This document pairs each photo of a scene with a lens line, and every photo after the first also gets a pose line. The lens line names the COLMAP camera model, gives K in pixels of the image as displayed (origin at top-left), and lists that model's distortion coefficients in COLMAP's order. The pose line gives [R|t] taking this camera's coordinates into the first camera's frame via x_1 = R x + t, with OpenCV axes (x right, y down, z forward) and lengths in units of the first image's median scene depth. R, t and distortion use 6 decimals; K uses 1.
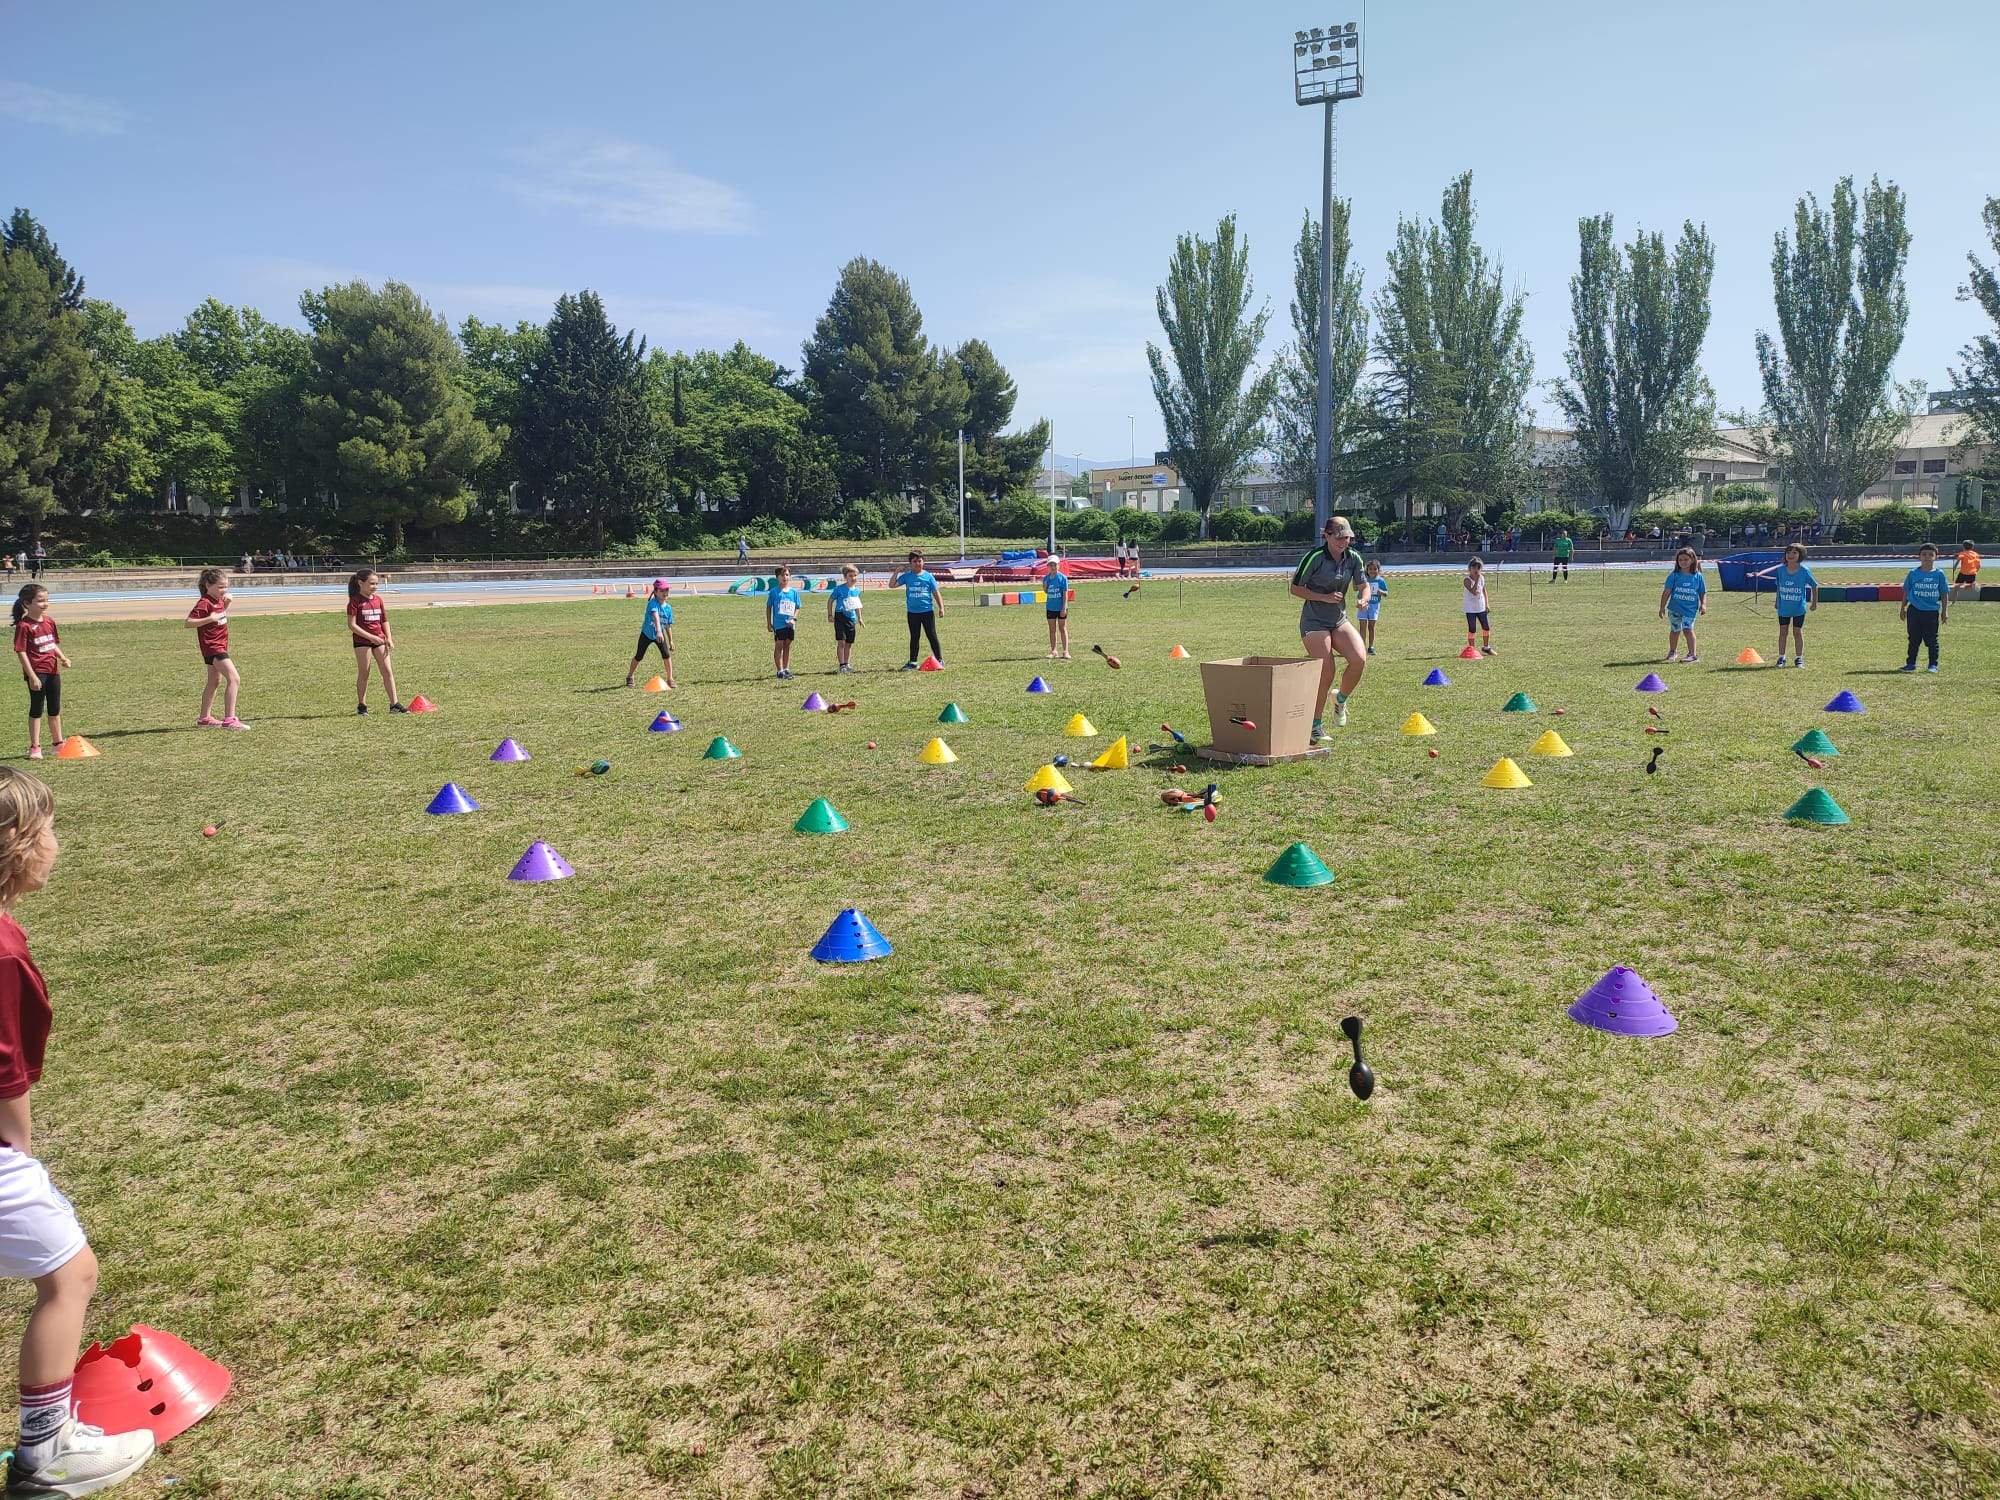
lens RADIAL K [[1580.4, 0, 1072.4], [0, 1580.4, 749.2], [0, 0, 1]] dist [0.023275, -0.006464]
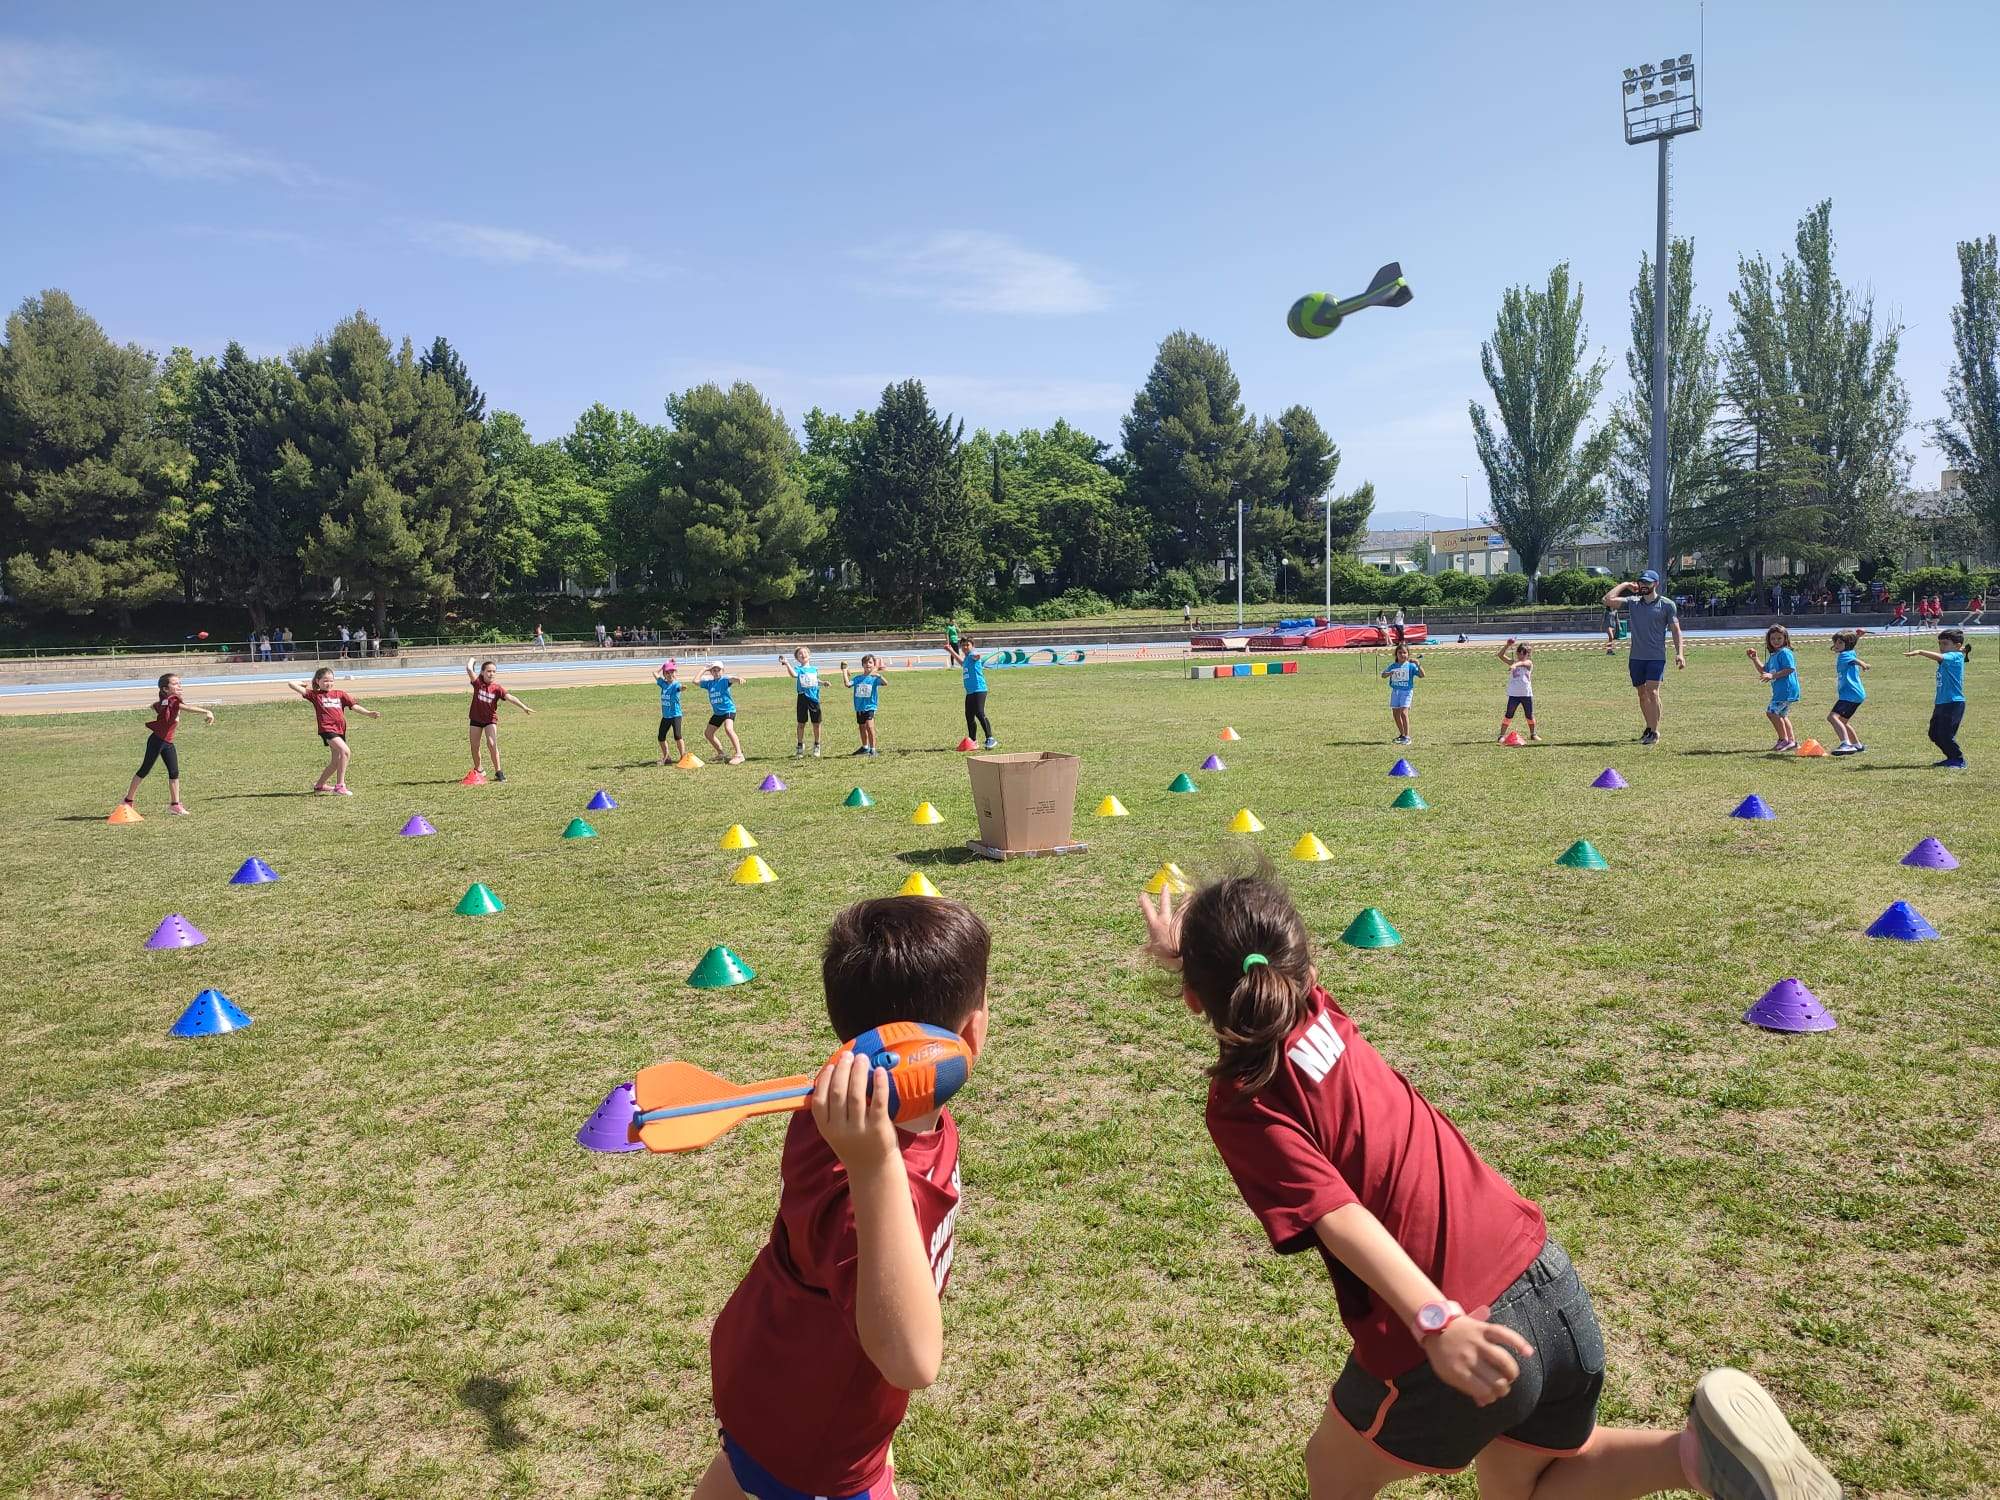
lens RADIAL K [[1591.1, 0, 1010.6], [0, 1591.1, 734.8], [0, 0, 1]] dist [0.039367, -0.045230]
pose [[0.963975, 0.008667, -0.265851, 0.039868], [-0.022042, 0.998634, -0.047369, -0.002215], [0.265077, 0.051522, 0.962850, 0.001802]]
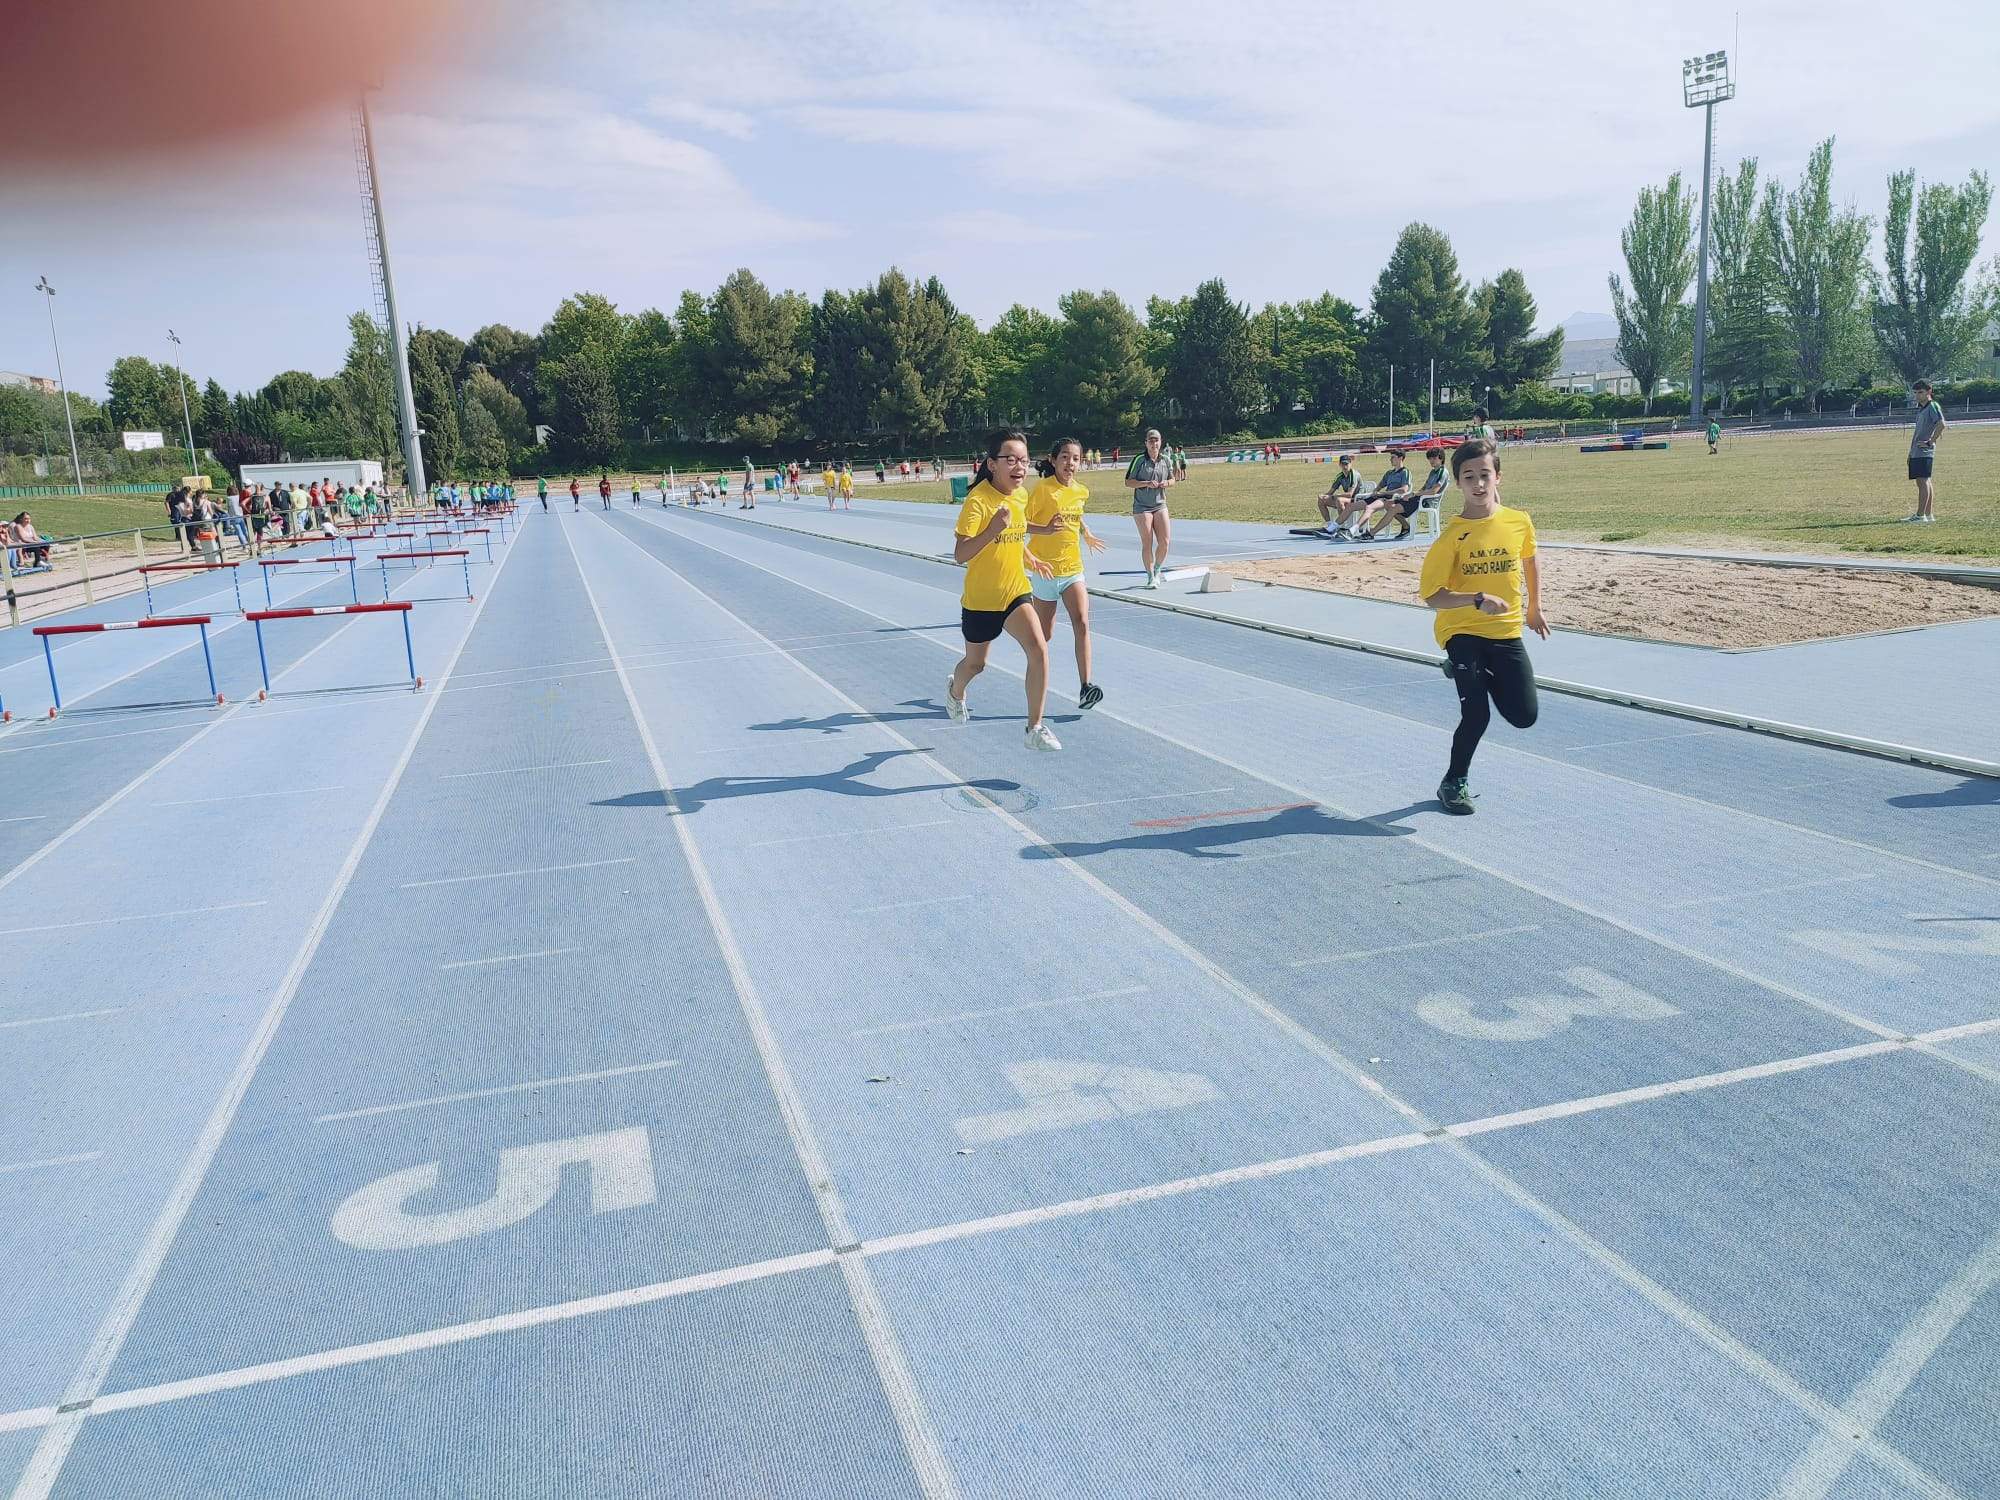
lens RADIAL K [[1521.1, 0, 1010.8], [0, 1521.1, 715.2], [0, 0, 1]] dist [0.101795, -0.108700]
pose [[0.882178, 0.055952, -0.467581, 0.245425], [-0.026481, 0.997239, 0.069370, 0.049370], [0.470172, -0.048815, 0.881224, -0.463517]]
